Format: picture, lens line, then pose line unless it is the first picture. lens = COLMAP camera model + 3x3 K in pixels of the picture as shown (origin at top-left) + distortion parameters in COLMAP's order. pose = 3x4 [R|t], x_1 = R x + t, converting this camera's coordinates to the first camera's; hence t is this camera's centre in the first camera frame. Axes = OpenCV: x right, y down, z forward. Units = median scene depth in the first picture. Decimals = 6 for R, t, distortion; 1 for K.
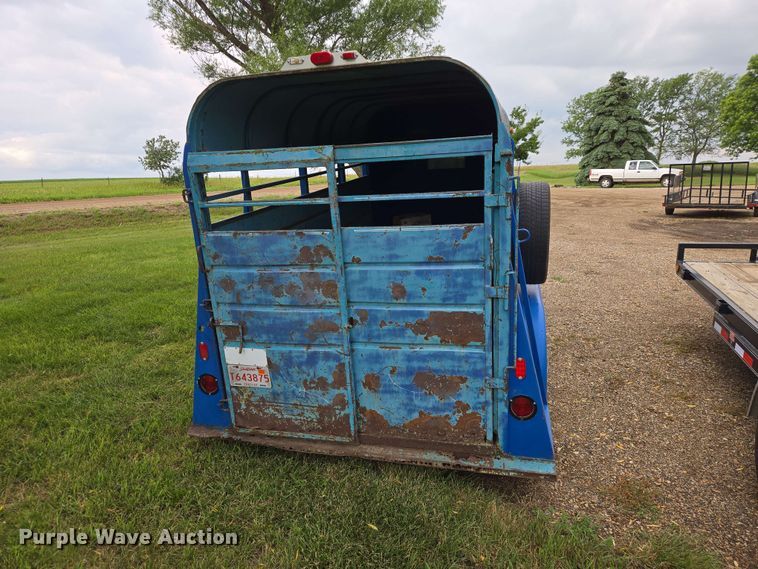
lens RADIAL K [[504.0, 0, 373.3], [0, 504.0, 286.3], [0, 0, 1]] dist [0.068217, -0.055408]
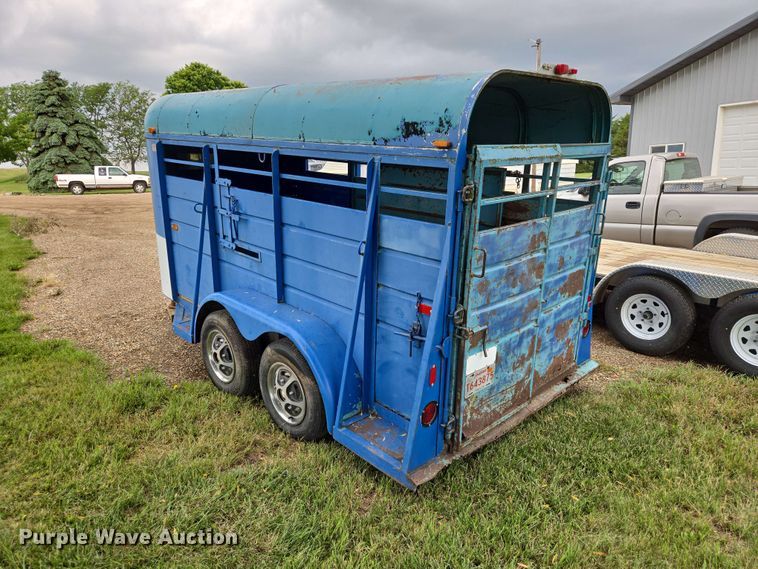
lens RADIAL K [[509.6, 0, 376.6], [0, 509.6, 287.9], [0, 0, 1]] dist [0.071552, -0.053200]
pose [[0.517306, -0.183194, 0.835963, -1.184688], [0.193439, 0.976570, 0.094305, -0.129140], [-0.833652, 0.112923, 0.540622, 0.650535]]
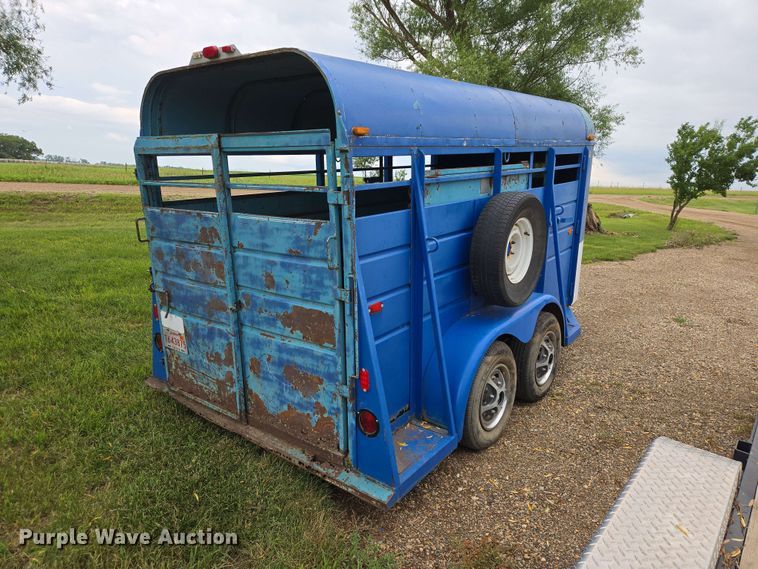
lens RADIAL K [[504.0, 0, 373.3], [0, 504.0, 286.3], [0, 0, 1]] dist [0.068217, -0.055408]
pose [[0.918785, 0.147196, -0.366289, 0.575217], [-0.151744, 0.988282, 0.016521, -0.025517], [0.364428, 0.040402, 0.930355, 0.120162]]
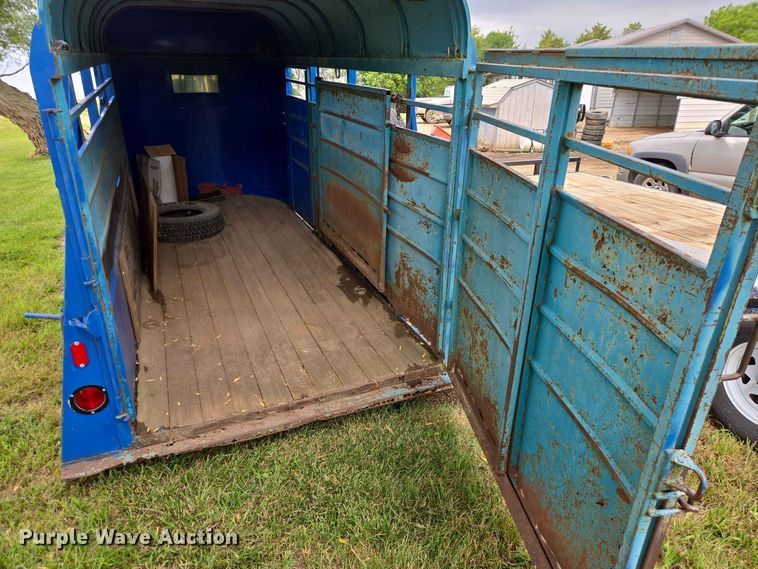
lens RADIAL K [[504.0, 0, 373.3], [0, 504.0, 286.3], [0, 0, 1]] dist [0.068217, -0.055408]
pose [[0.796109, -0.187231, 0.575461, -0.438002], [0.117868, 0.980697, 0.156016, -0.023912], [-0.593564, -0.056377, 0.802810, 0.246746]]
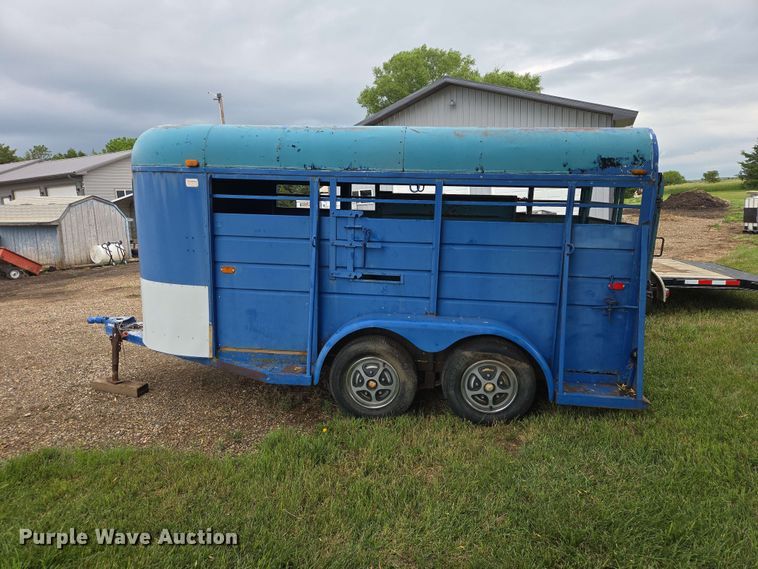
lens RADIAL K [[504.0, 0, 373.3], [0, 504.0, 286.3], [0, 0, 1]] dist [0.068217, -0.055408]
pose [[-0.135282, -0.135488, 0.981500, -1.610167], [0.266368, 0.949164, 0.167738, -0.390378], [-0.954331, 0.284132, -0.092315, 1.872138]]
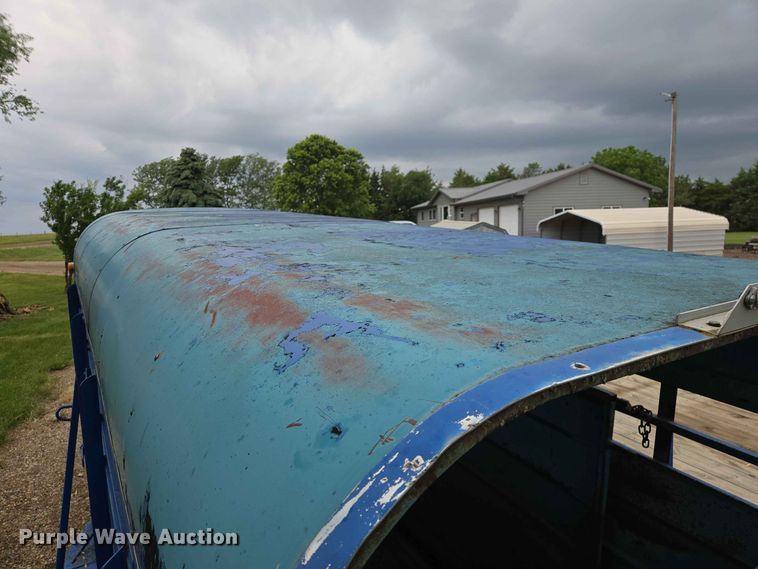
lens RADIAL K [[509.6, 0, 376.6], [0, 509.6, 287.9], [0, 0, 1]] dist [0.071552, -0.053200]
pose [[0.691982, -0.080094, 0.717458, -0.407707], [0.165002, 0.985067, -0.049175, -0.399876], [-0.702805, 0.152410, 0.694864, 0.822793]]
